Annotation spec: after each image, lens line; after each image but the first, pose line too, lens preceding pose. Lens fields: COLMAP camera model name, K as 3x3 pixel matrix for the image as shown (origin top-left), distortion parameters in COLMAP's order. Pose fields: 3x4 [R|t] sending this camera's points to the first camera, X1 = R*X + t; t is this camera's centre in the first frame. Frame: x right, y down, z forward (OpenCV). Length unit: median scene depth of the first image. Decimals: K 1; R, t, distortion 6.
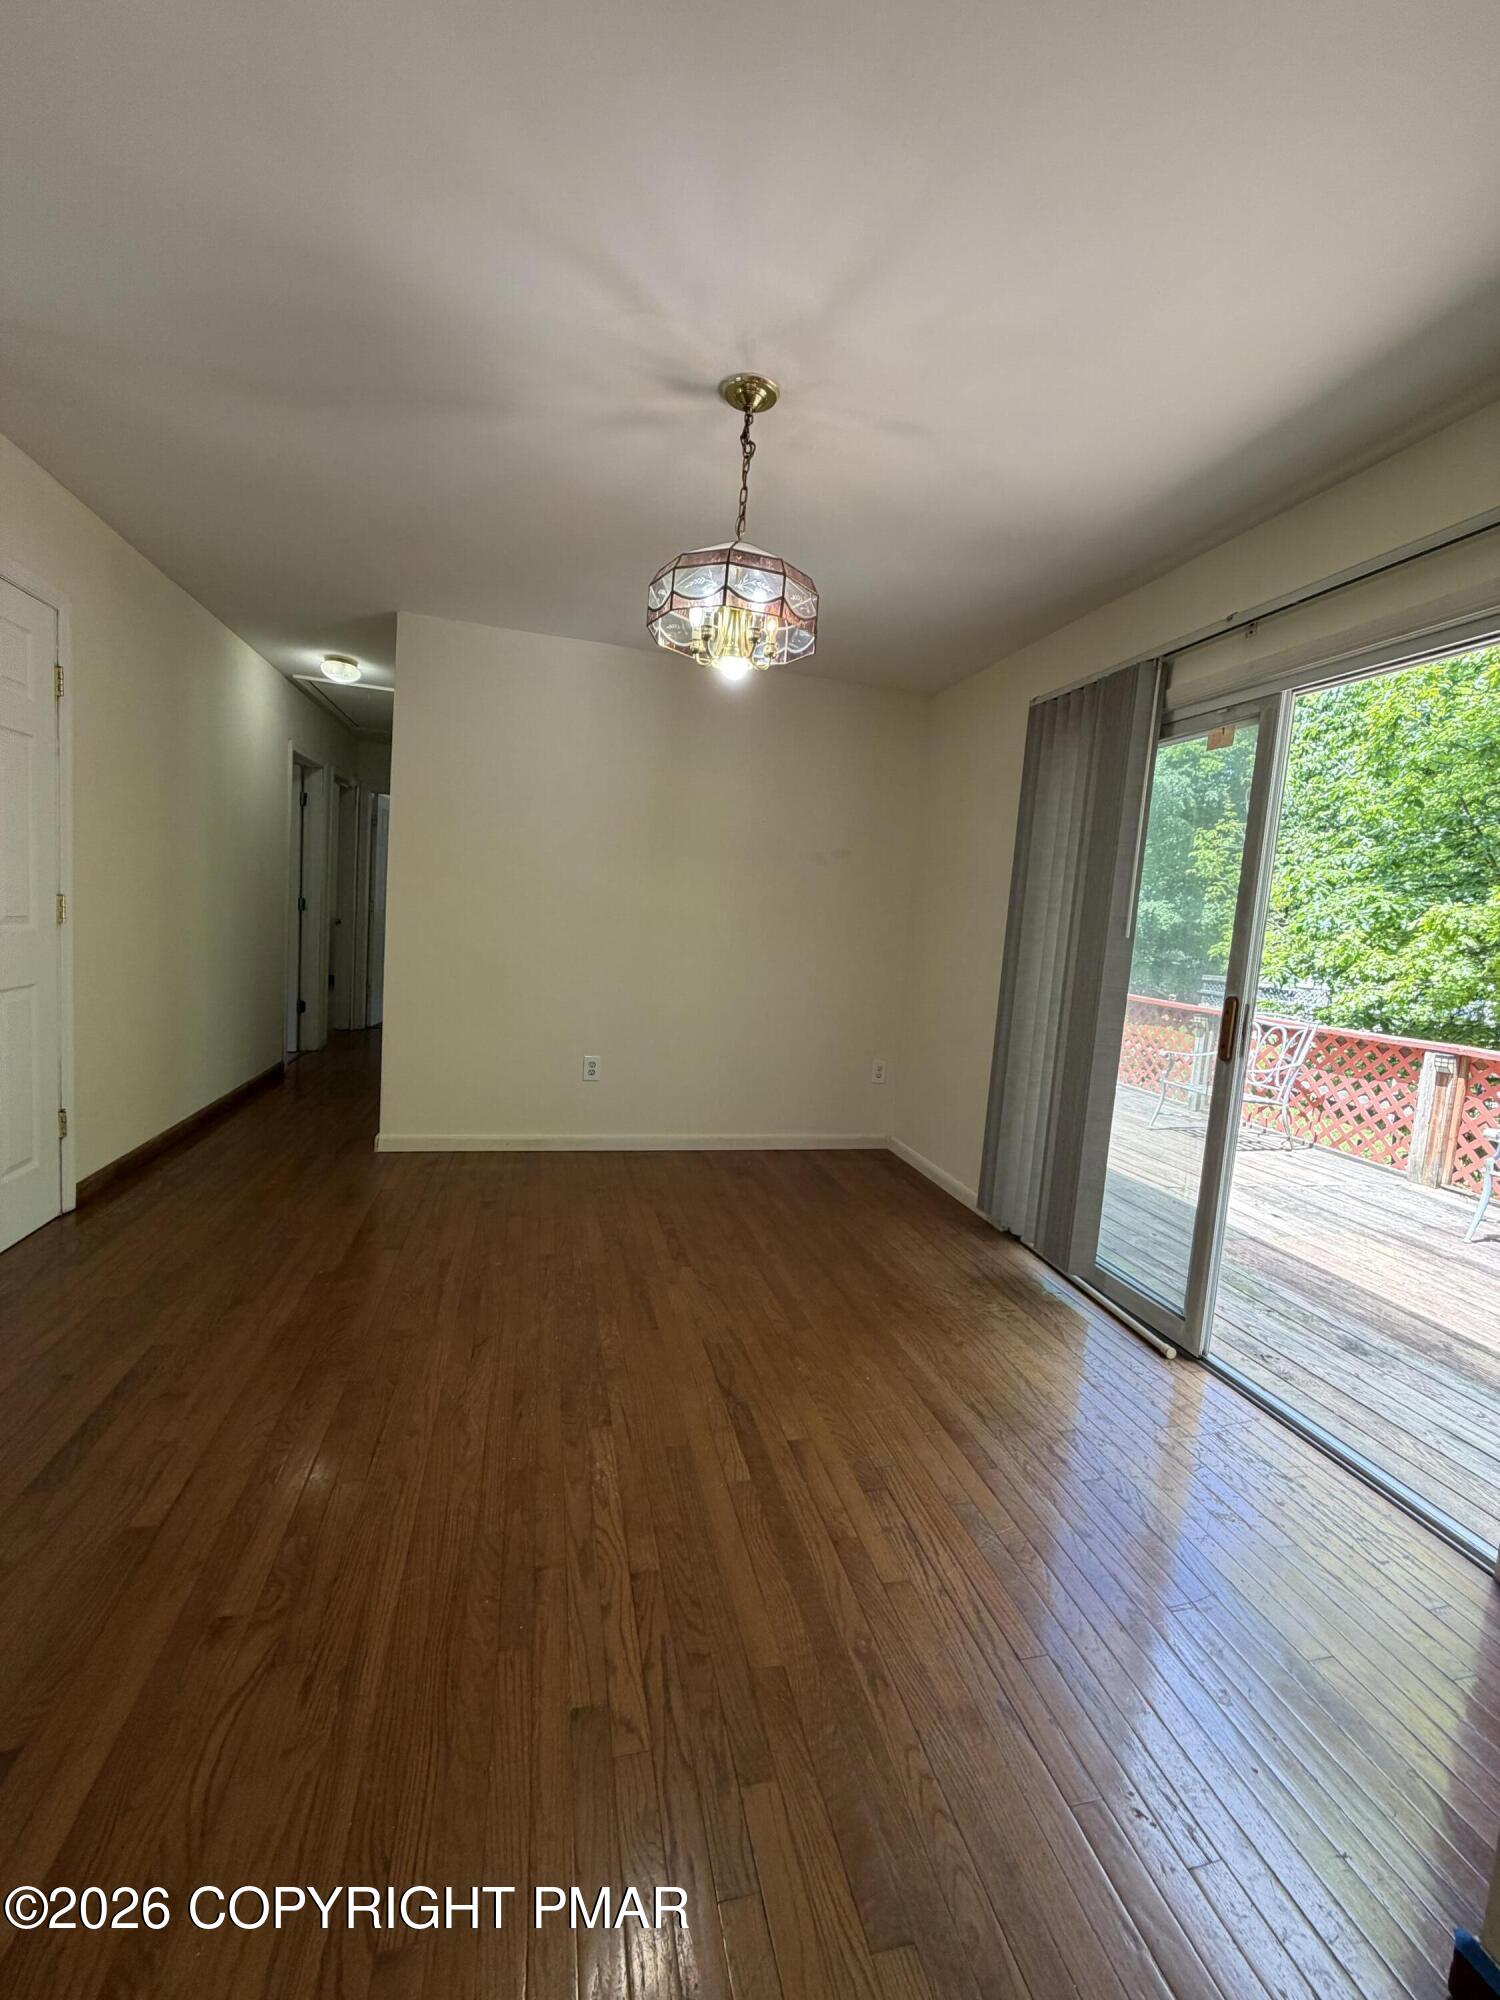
lens RADIAL K [[790.7, 0, 744.7], [0, 790.7, 993.5], [0, 0, 1]] dist [-0.003553, -0.001684]
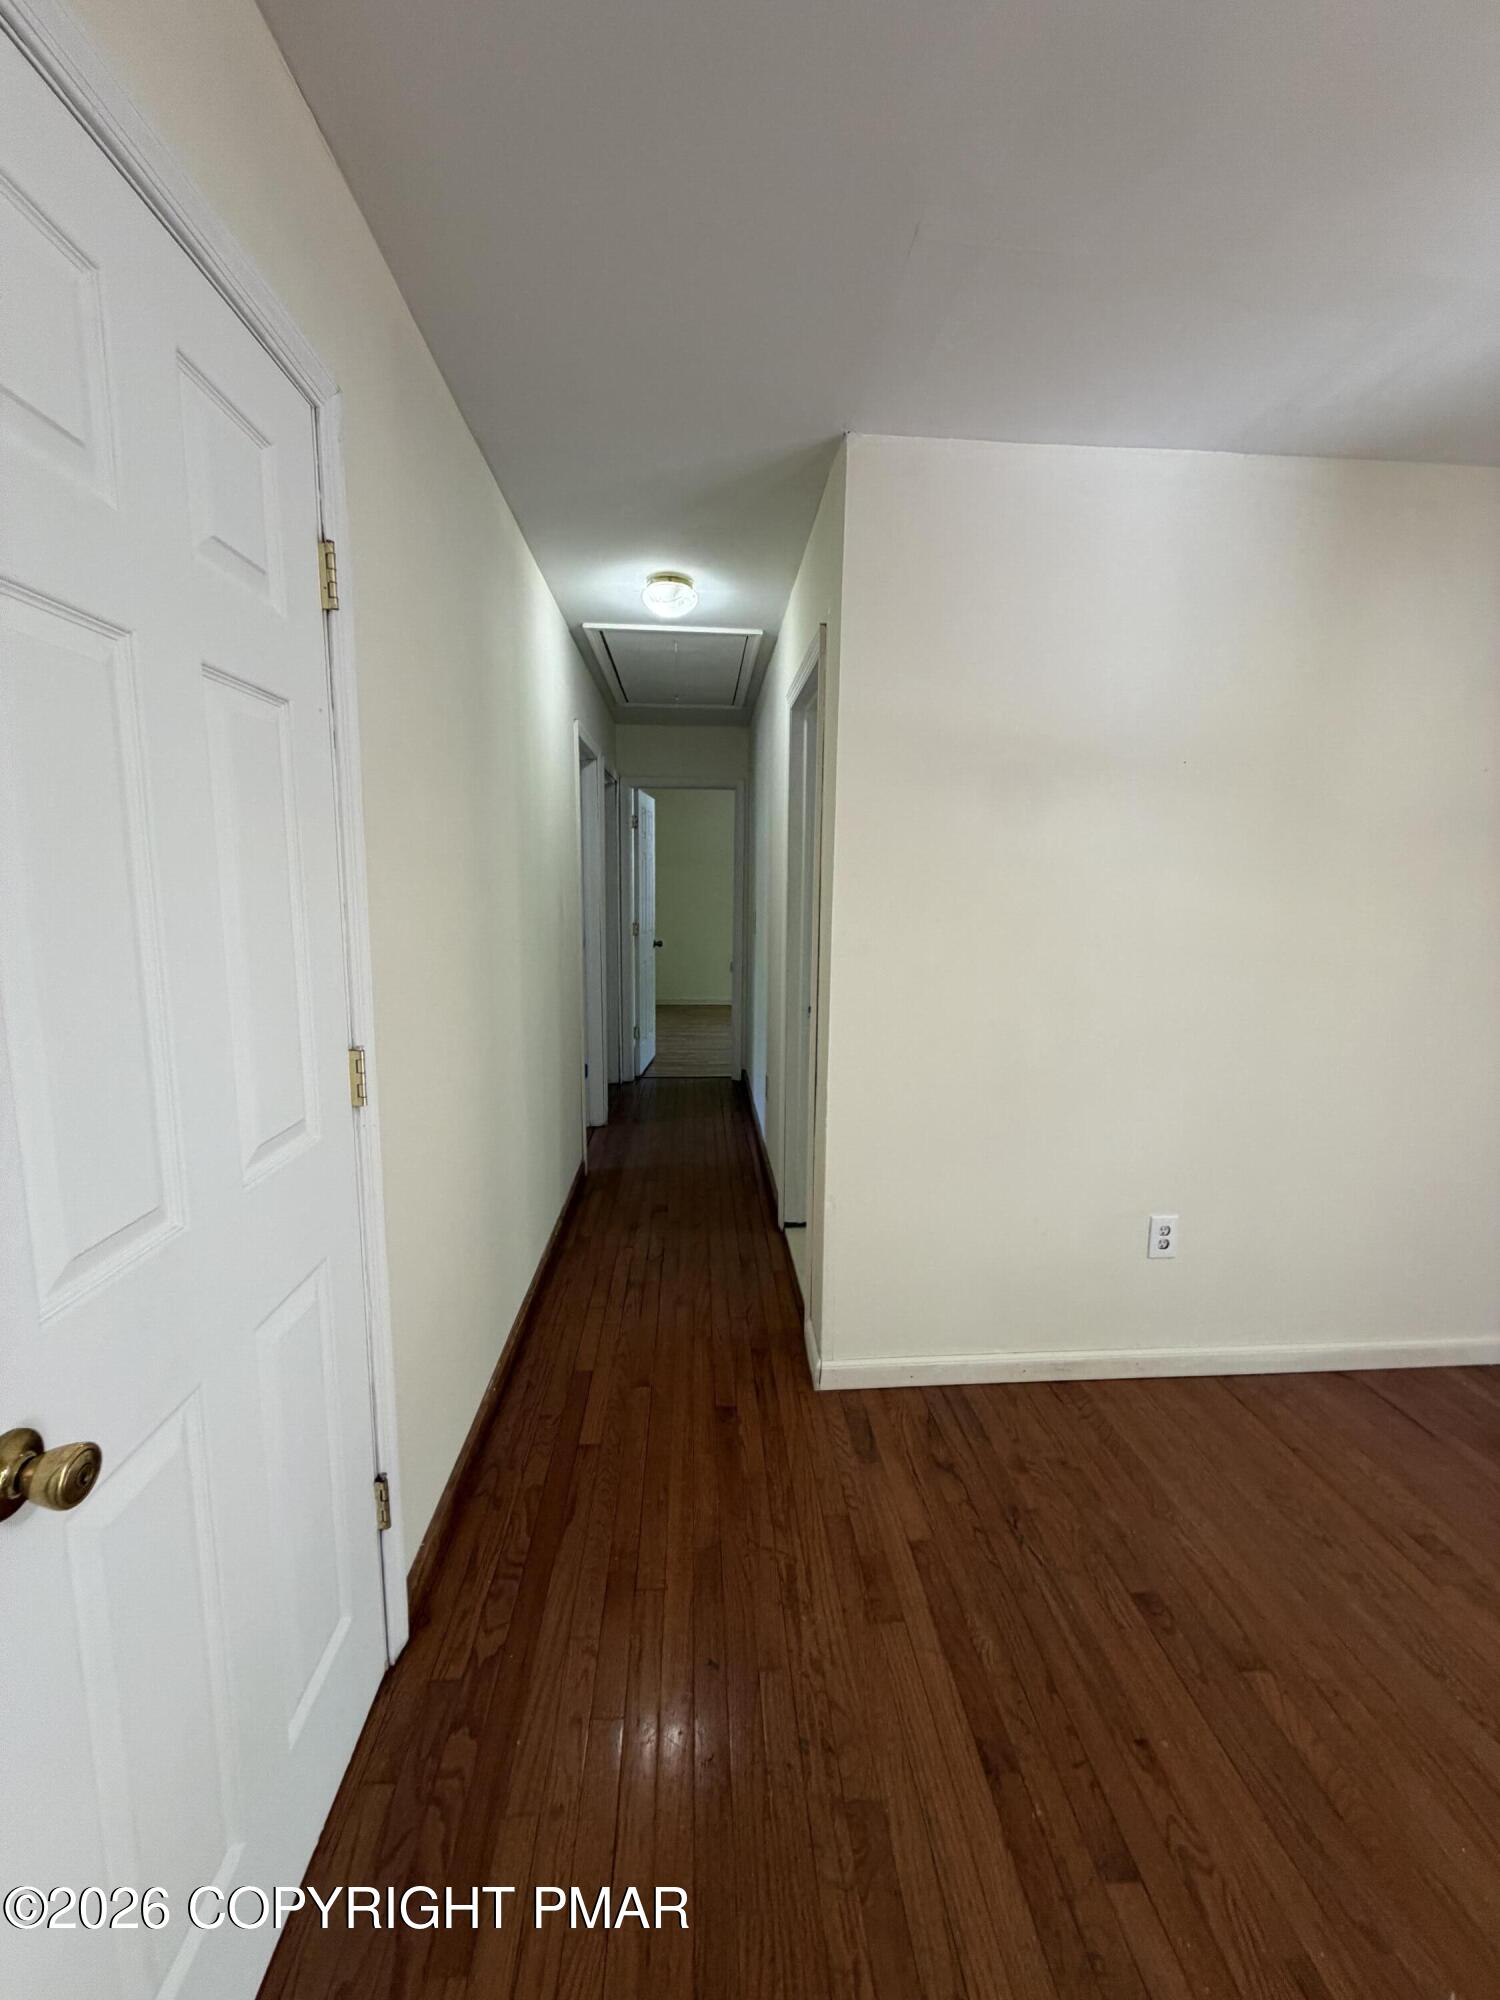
lens RADIAL K [[790.7, 0, 749.5], [0, 790.7, 995.7], [0, 0, 1]] dist [-0.003553, -0.001684]
pose [[0.981031, -0.034036, -0.190841, -0.413801], [0.041180, 0.998587, 0.033593, -0.121568], [0.189427, -0.040815, 0.981046, 0.442027]]
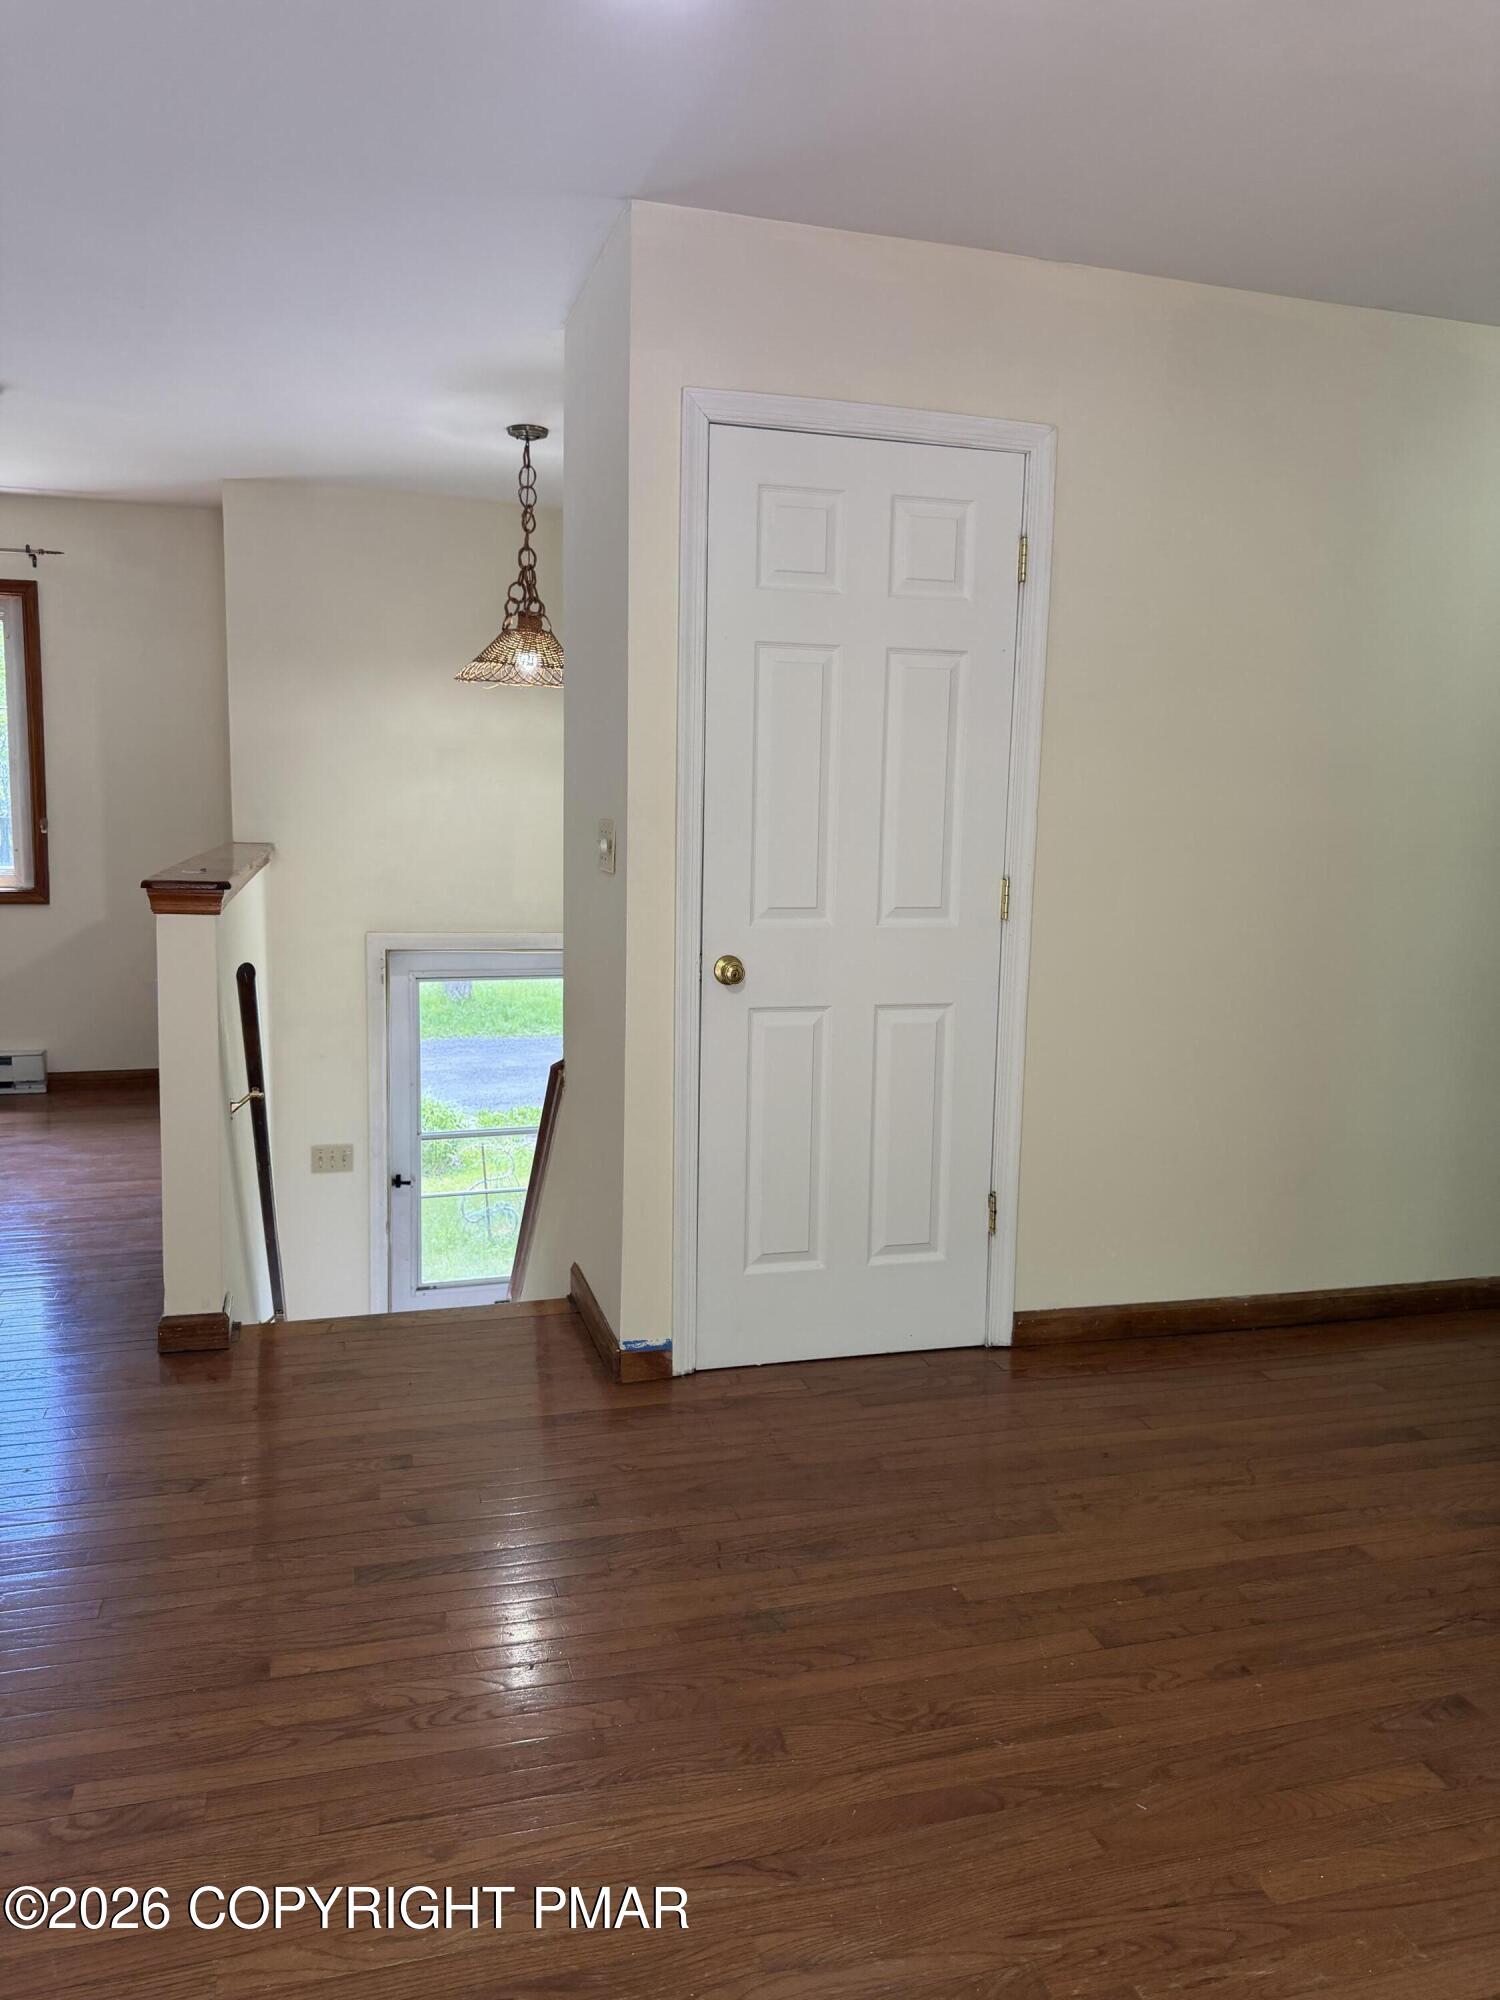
lens RADIAL K [[1406.1, 0, 748.4], [0, 1406.1, 1004.1], [0, 0, 1]] dist [0.004559, 0.000071]
pose [[0.032107, 0.058929, -0.997746, 0.253527], [-0.113353, 0.992034, 0.054944, -0.044209], [0.993036, 0.111334, 0.038531, 0.556784]]
